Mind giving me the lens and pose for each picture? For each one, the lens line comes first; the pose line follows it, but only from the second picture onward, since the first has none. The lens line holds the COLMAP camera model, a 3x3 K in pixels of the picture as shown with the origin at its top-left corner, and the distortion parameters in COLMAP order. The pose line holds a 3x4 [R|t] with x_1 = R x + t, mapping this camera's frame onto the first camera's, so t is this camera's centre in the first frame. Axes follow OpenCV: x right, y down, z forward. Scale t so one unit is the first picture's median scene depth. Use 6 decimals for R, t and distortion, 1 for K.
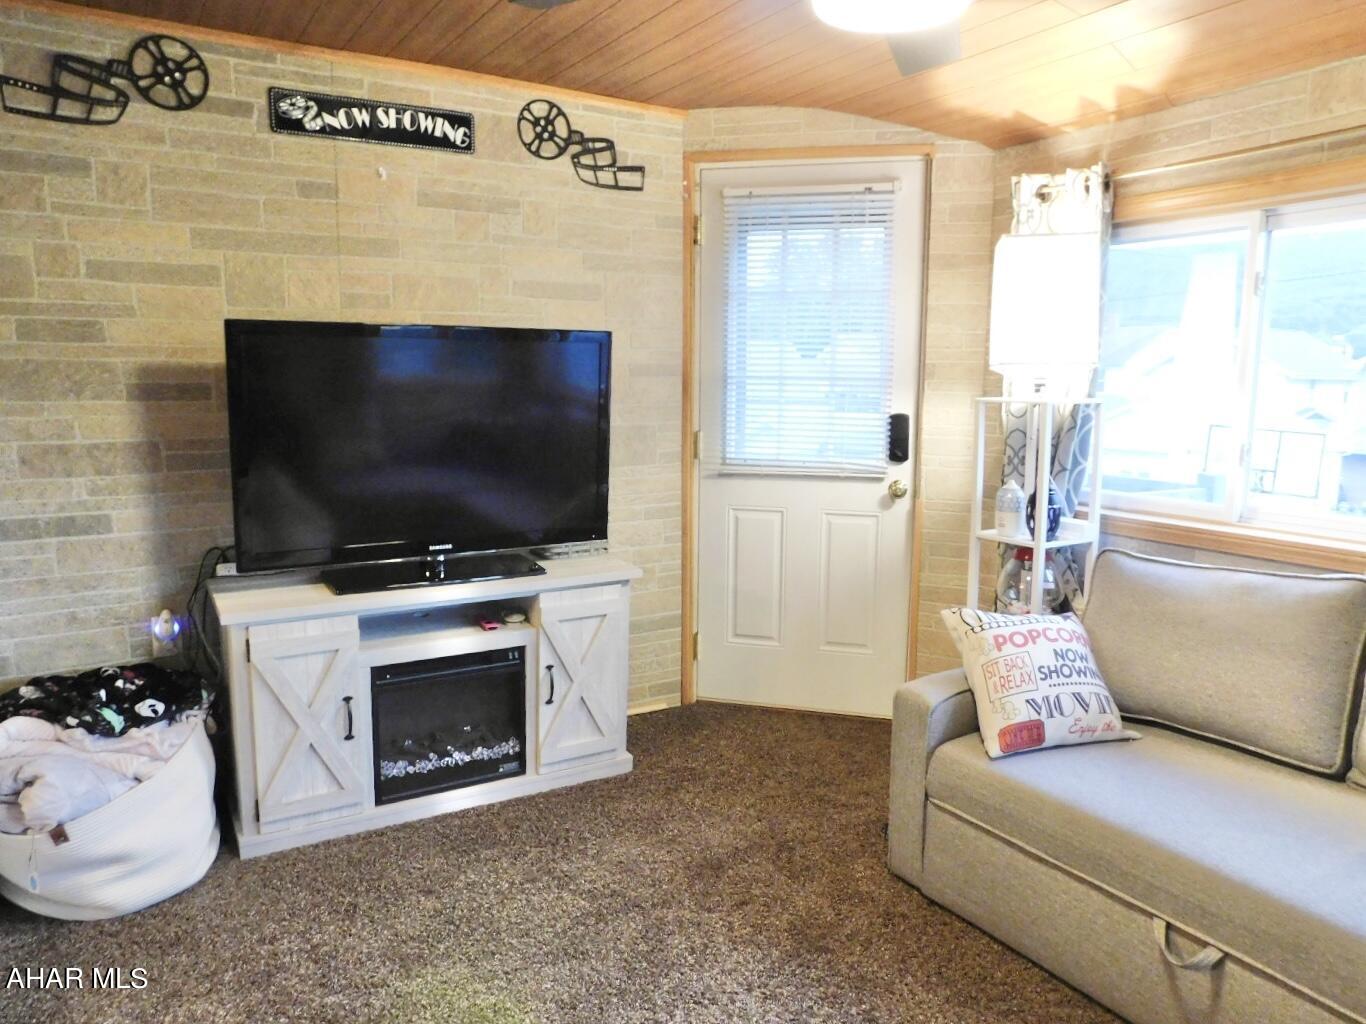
lens RADIAL K [[961.7, 0, 683.0], [0, 961.7, 512.0], [0, 0, 1]] dist [-0.072302, 0.058225]
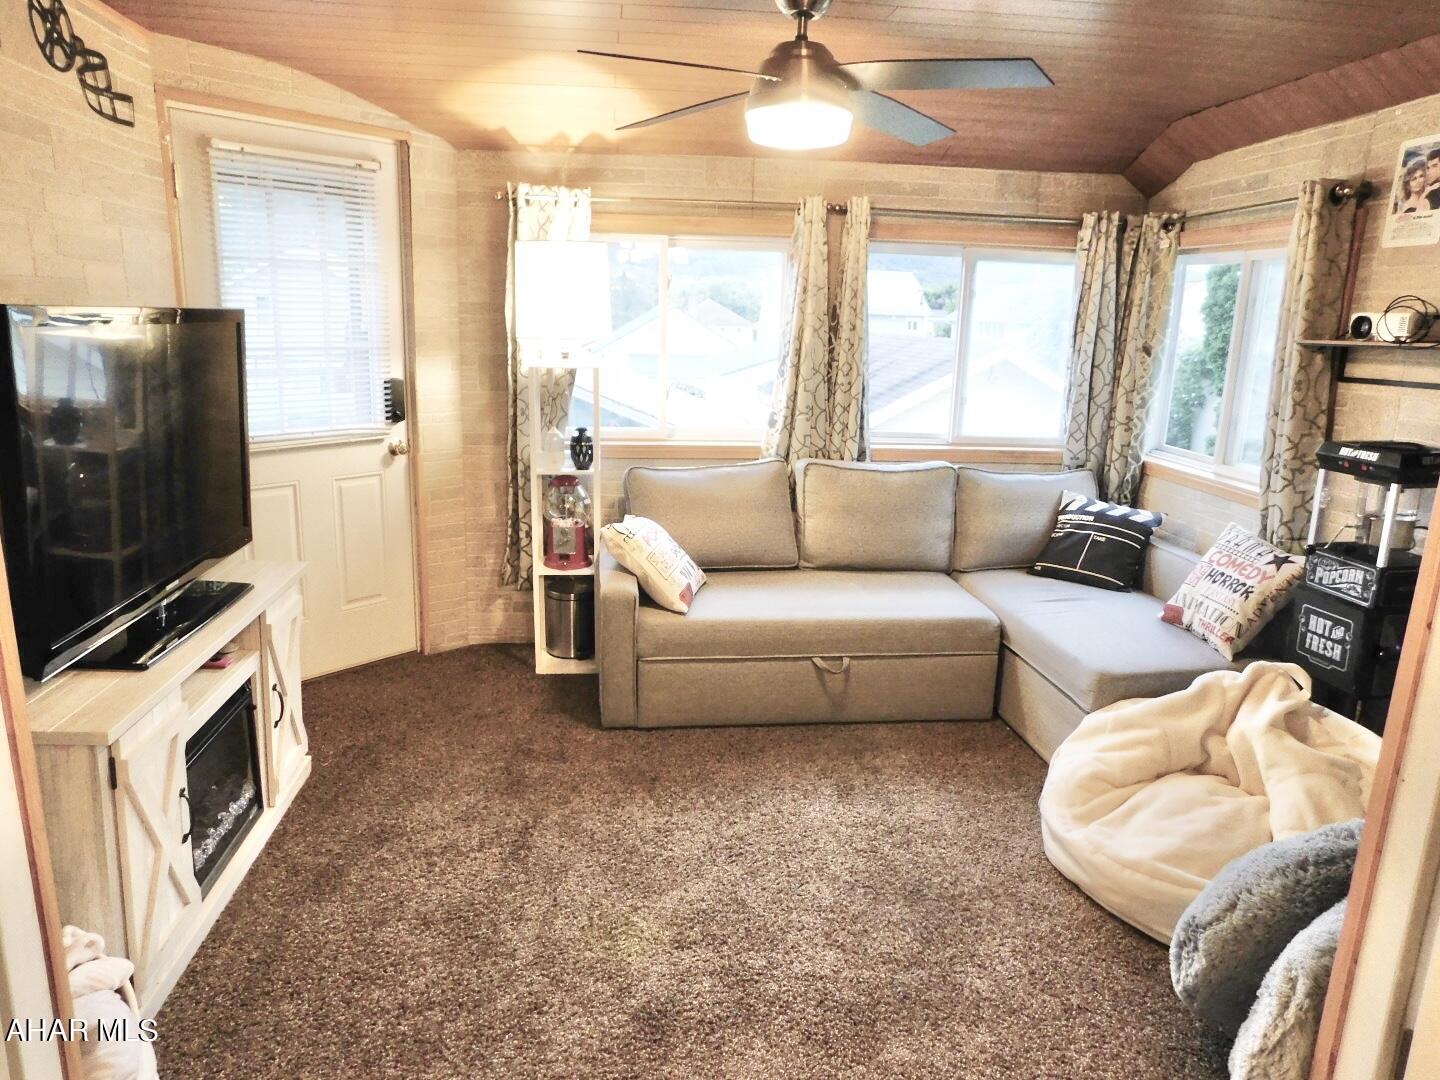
lens RADIAL K [[959.1, 0, 720.0], [0, 959.1, 540.0], [0, 0, 1]] dist [-0.066025, 0.055647]
pose [[0.415432, -0.208369, 0.885437, -0.654041], [0.108300, 0.977816, 0.179297, -0.080129], [-0.903154, 0.021407, 0.428782, 0.205554]]
